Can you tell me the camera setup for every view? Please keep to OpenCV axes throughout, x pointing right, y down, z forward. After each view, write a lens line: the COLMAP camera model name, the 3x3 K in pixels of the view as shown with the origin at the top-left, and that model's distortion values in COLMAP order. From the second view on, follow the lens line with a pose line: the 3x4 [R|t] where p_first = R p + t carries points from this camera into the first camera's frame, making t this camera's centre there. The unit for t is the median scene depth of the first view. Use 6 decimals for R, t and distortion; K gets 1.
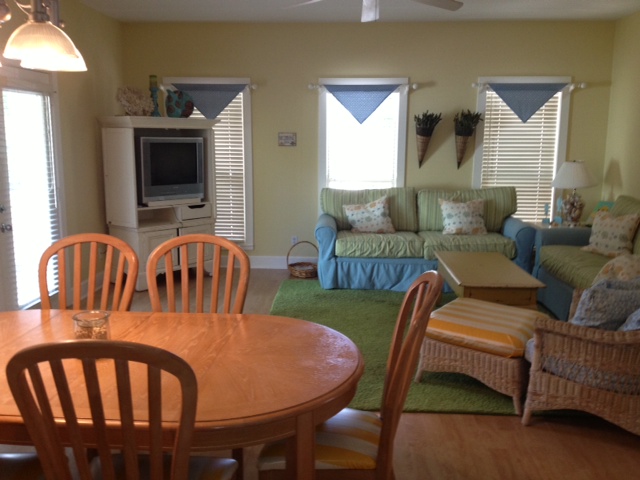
lens RADIAL K [[590.3, 0, 316.8], [0, 590.3, 243.1], [0, 0, 1]] dist [0.059178, 0.000000]
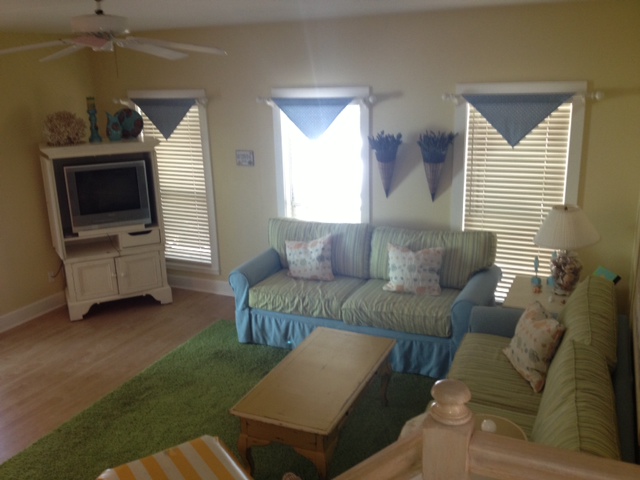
lens RADIAL K [[590.3, 0, 320.2], [0, 590.3, 237.0], [0, 0, 1]] dist [0.059178, 0.000000]
pose [[0.928369, 0.068061, -0.365375, 0.410104], [-0.033094, 0.994322, 0.101132, -0.160158], [0.370184, -0.081795, 0.925350, 0.222454]]
